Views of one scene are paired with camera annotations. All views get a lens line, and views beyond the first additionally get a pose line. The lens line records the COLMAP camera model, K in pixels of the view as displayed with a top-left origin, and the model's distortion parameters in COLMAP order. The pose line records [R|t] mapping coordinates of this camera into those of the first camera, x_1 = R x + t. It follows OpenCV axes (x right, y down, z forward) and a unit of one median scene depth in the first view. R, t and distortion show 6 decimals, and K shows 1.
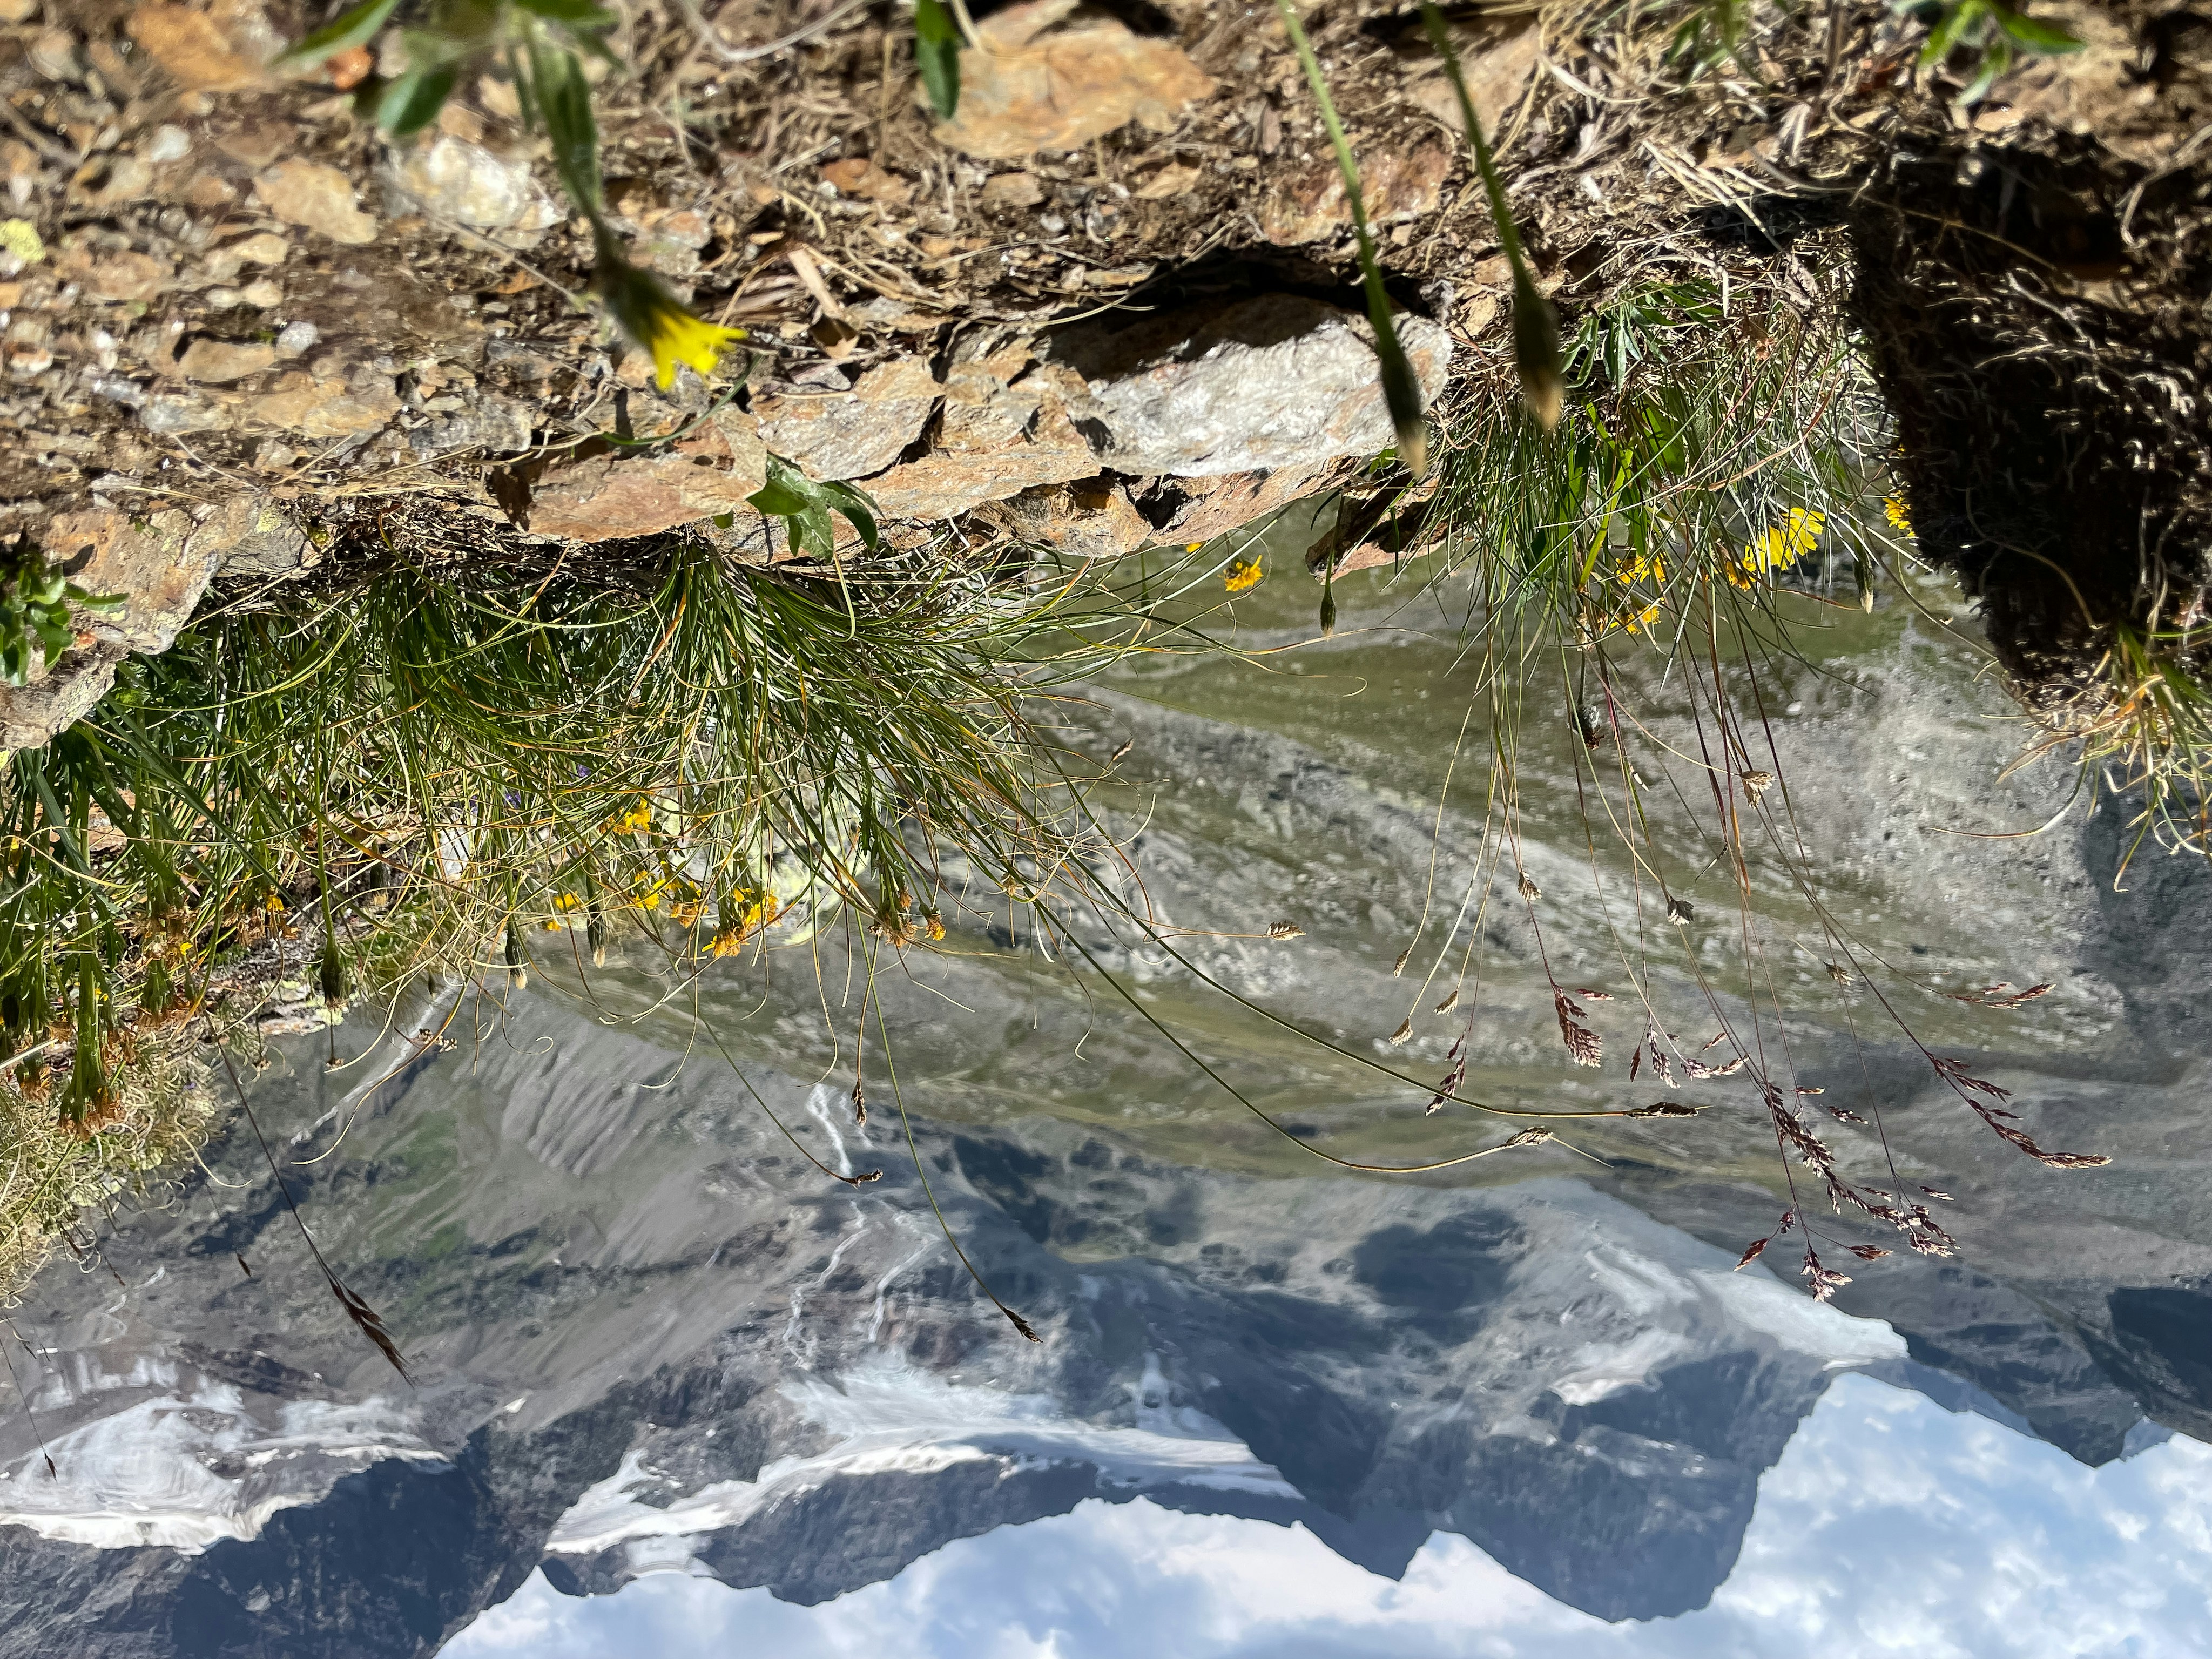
lens RADIAL K [[1742.7, 0, 1108.8], [0, 1742.7, 845.6], [0, 0, 1]] dist [0.094648, -0.134819]
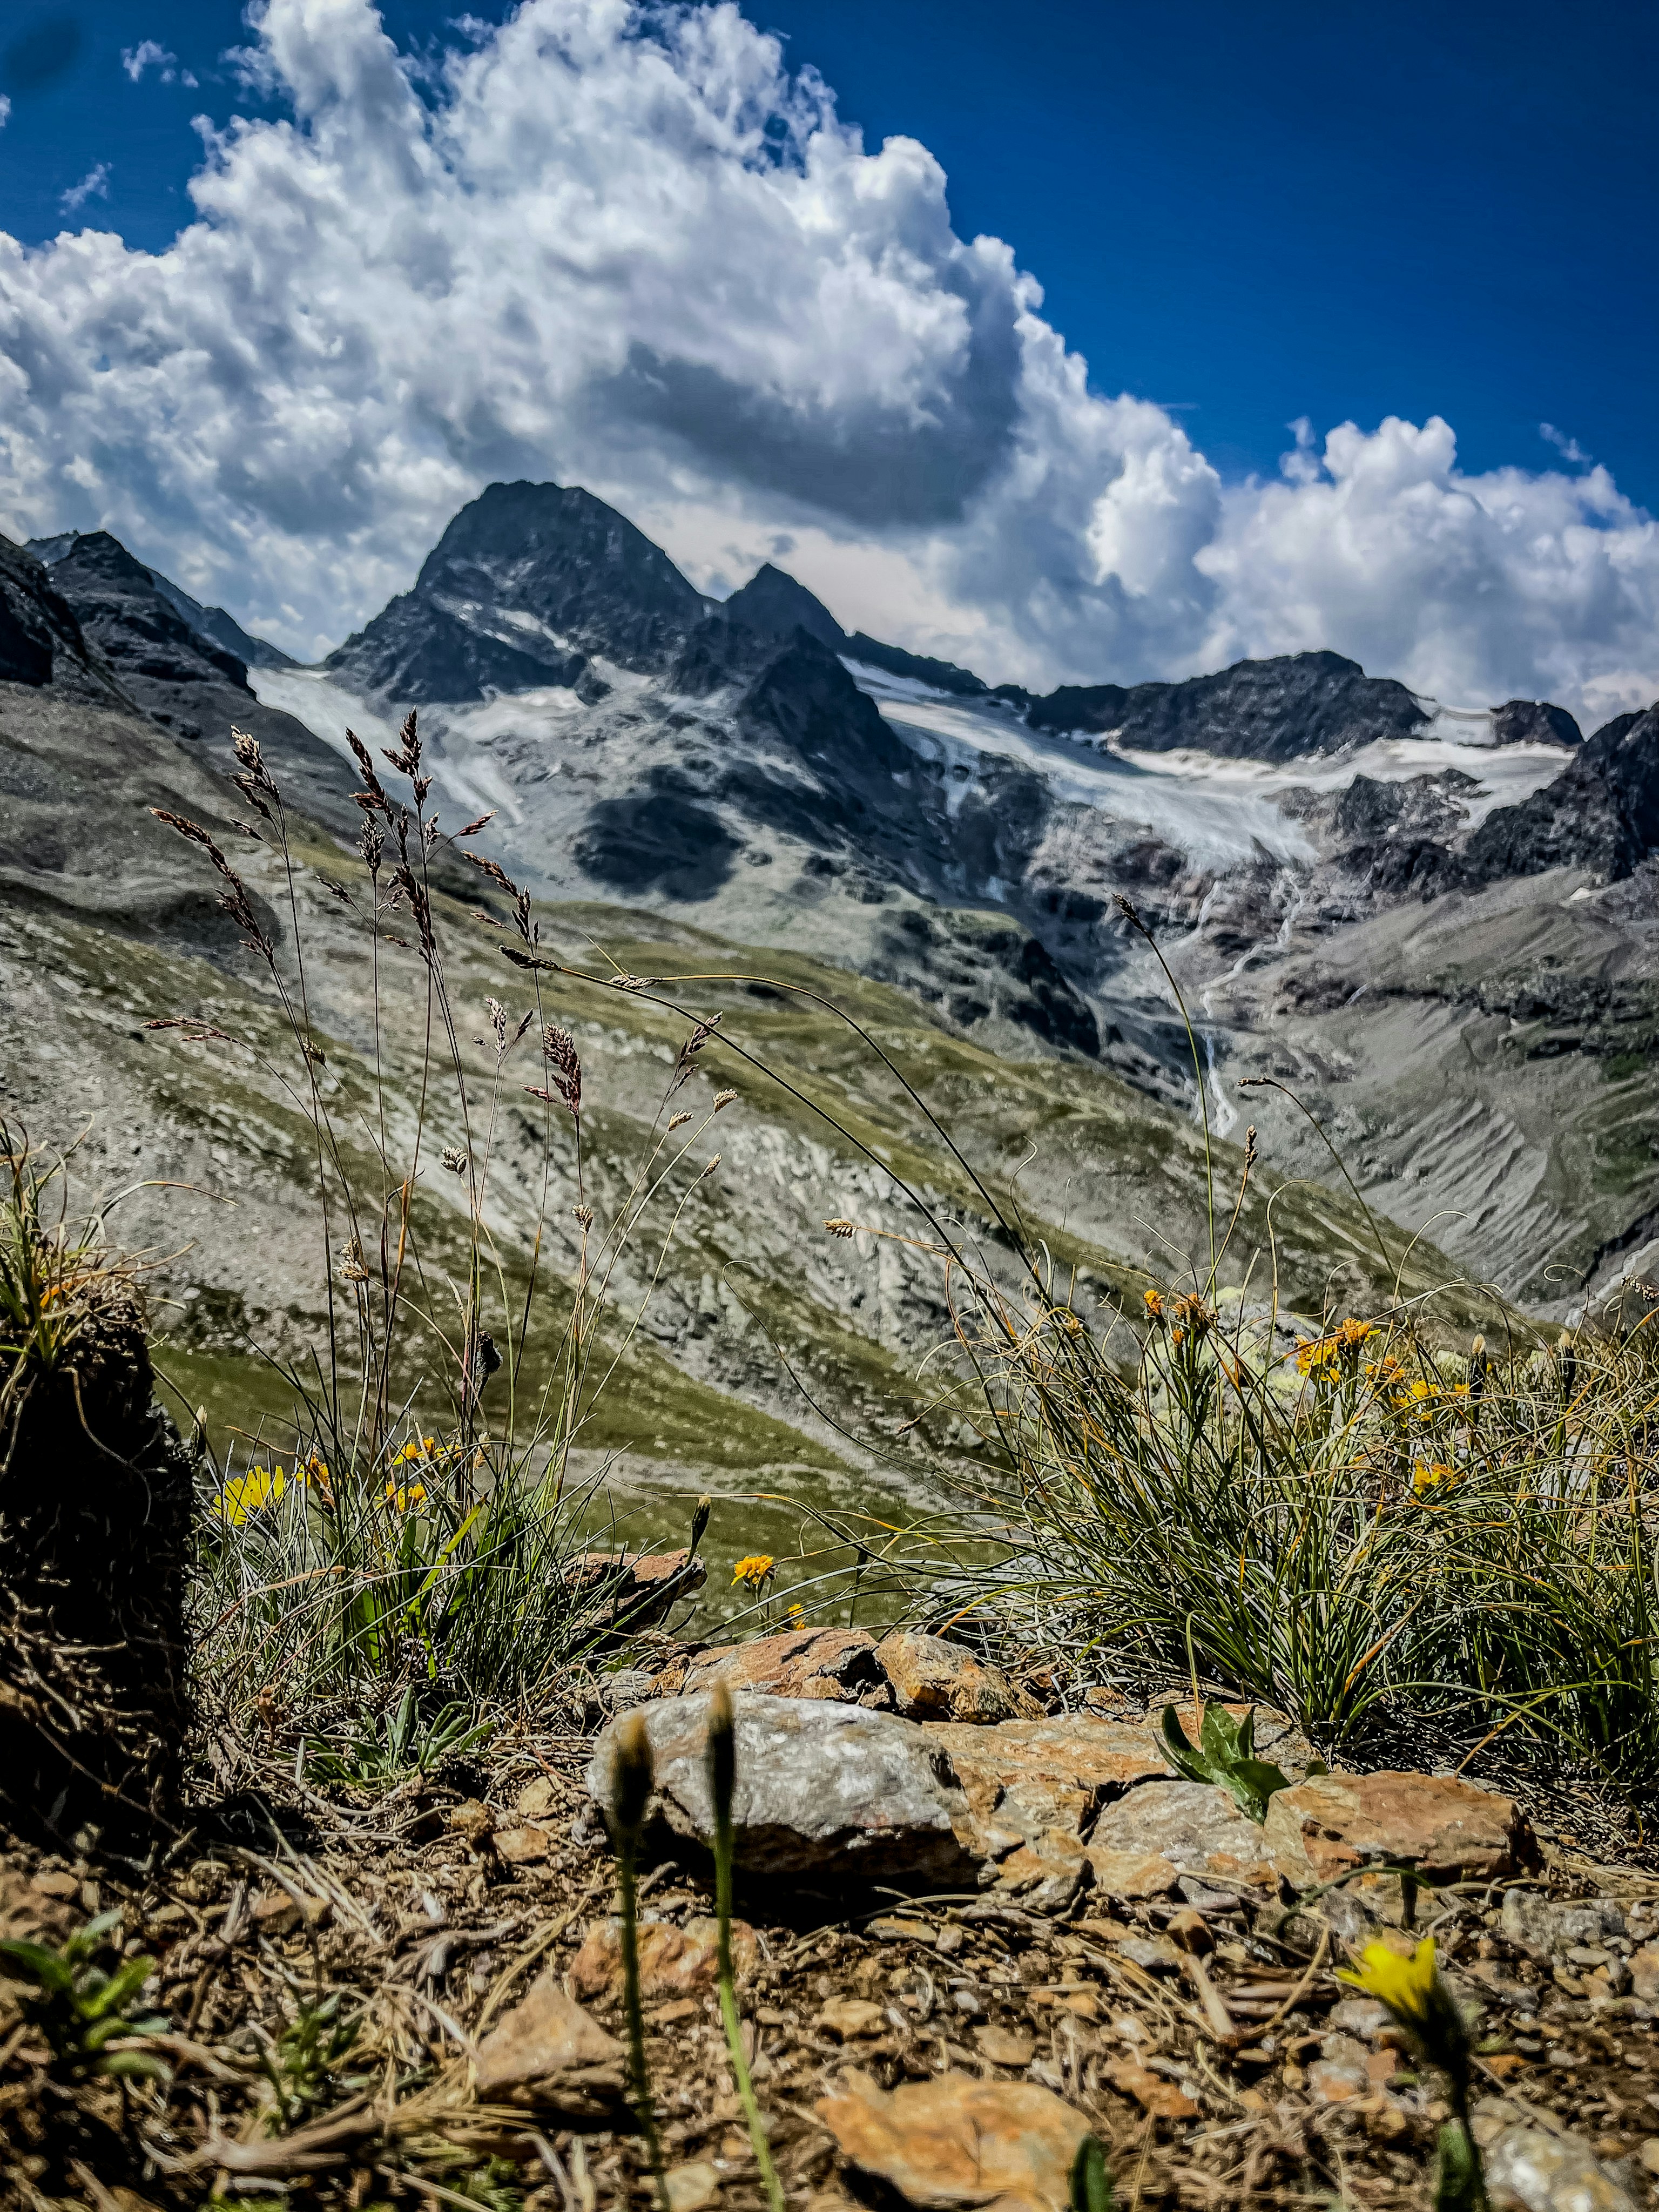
lens RADIAL K [[1742.7, 0, 829.5], [0, 1742.7, 1106.0], [0, 0, 1]] dist [0.094648, -0.134819]
pose [[-0.975831, -0.212305, 0.051768, 0.091395], [0.216696, -0.970707, 0.103781, 0.019277], [0.028218, 0.112491, 0.993252, -0.059653]]
